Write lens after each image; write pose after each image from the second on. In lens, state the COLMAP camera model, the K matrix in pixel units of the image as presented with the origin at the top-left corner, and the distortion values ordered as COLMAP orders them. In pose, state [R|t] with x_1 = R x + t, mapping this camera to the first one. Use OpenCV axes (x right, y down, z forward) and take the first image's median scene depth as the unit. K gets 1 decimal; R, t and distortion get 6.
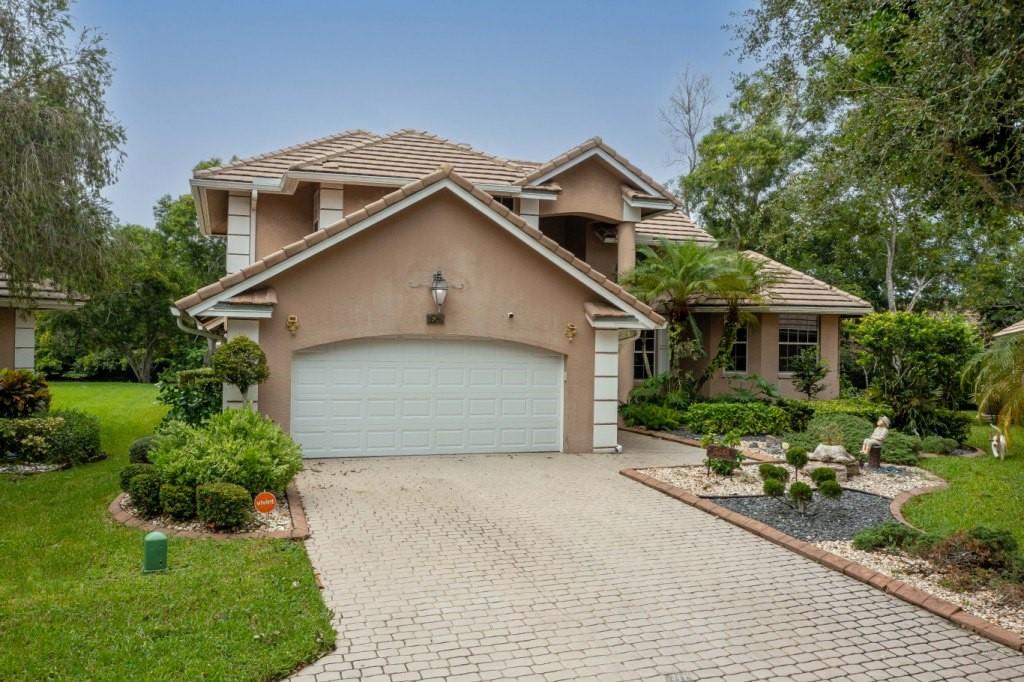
lens RADIAL K [[812.8, 0, 512.8], [0, 812.8, 339.0], [0, 0, 1]] dist [-0.003109, 0.011610]
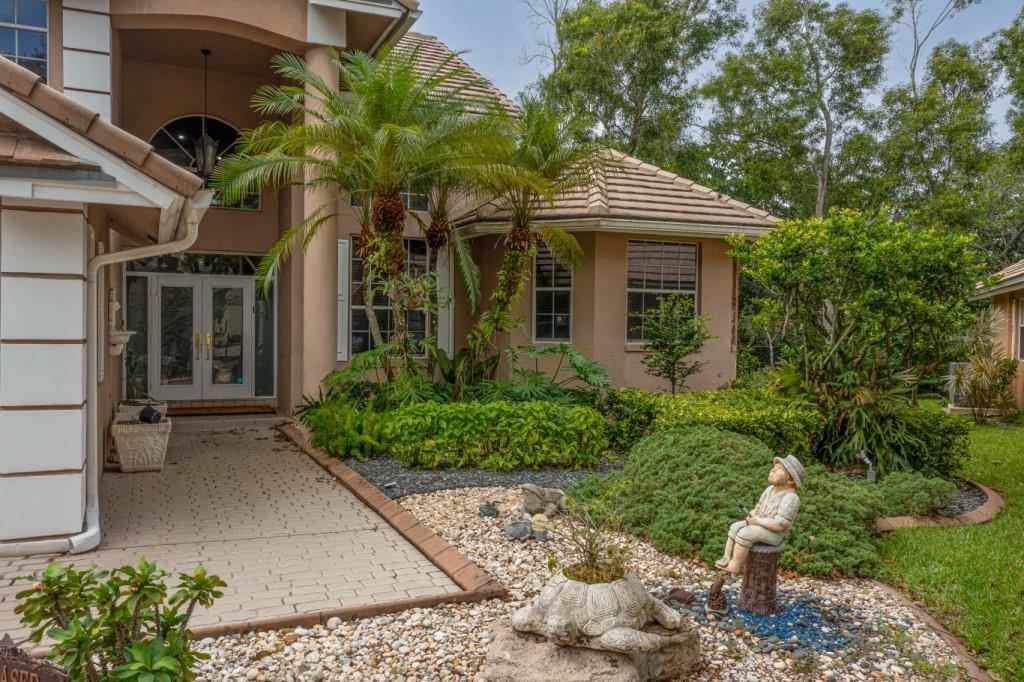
lens RADIAL K [[812.8, 0, 509.5], [0, 812.8, 342.9], [0, 0, 1]] dist [-0.003109, 0.011610]
pose [[0.997757, -0.003677, 0.066841, 0.304416], [0.001804, 0.999605, 0.028061, 0.038033], [-0.066918, -0.027878, 0.997369, 0.642874]]
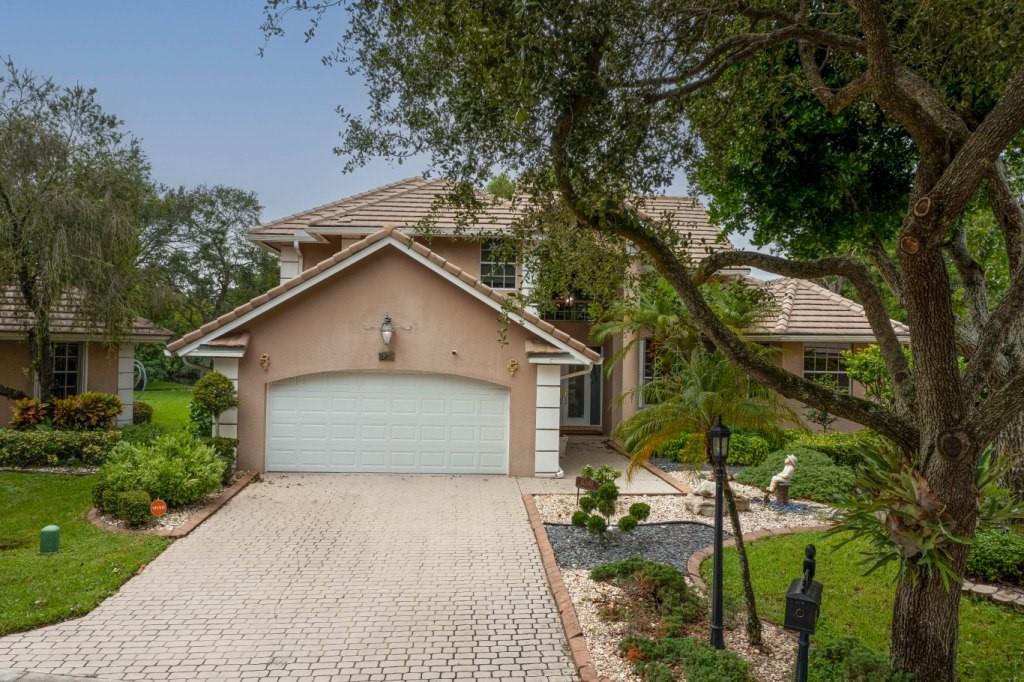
lens RADIAL K [[812.8, 0, 513.8], [0, 812.8, 346.5], [0, 0, 1]] dist [-0.003109, 0.011610]
pose [[0.963313, 0.001998, -0.268373, 0.372927], [-0.001836, 0.999998, 0.000855, -0.037937], [0.268375, -0.000331, 0.963315, -0.067413]]
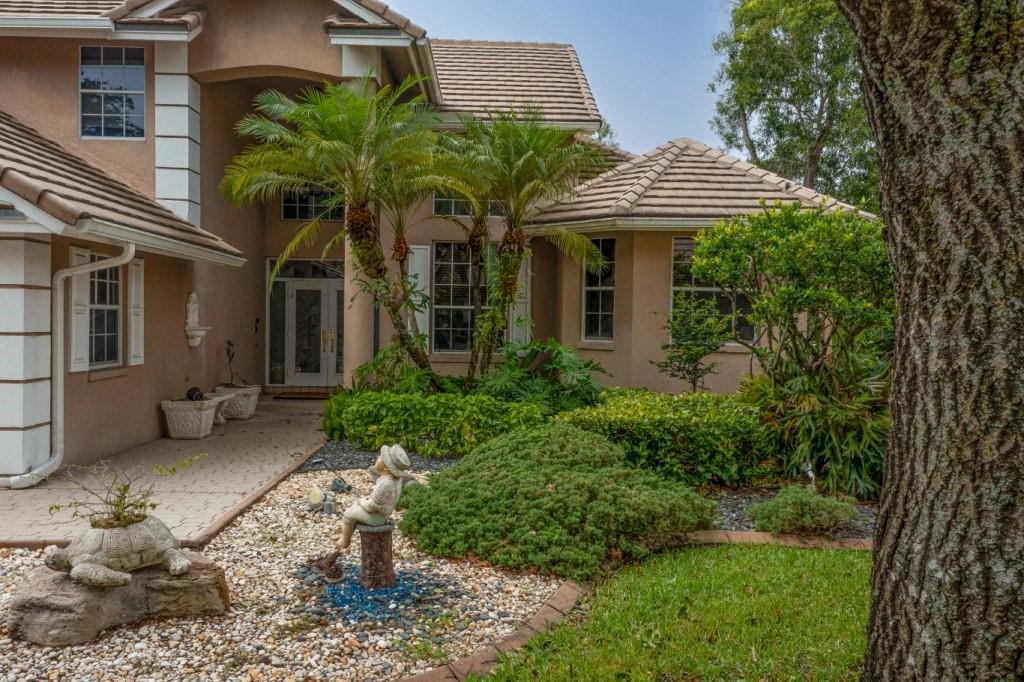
lens RADIAL K [[812.8, 0, 510.5], [0, 812.8, 342.0], [0, 0, 1]] dist [-0.003109, 0.011610]
pose [[0.949510, 0.010140, -0.313572, 0.582981], [-0.001156, 0.999584, 0.028822, 0.037654], [0.313733, -0.027004, 0.949127, 0.641143]]
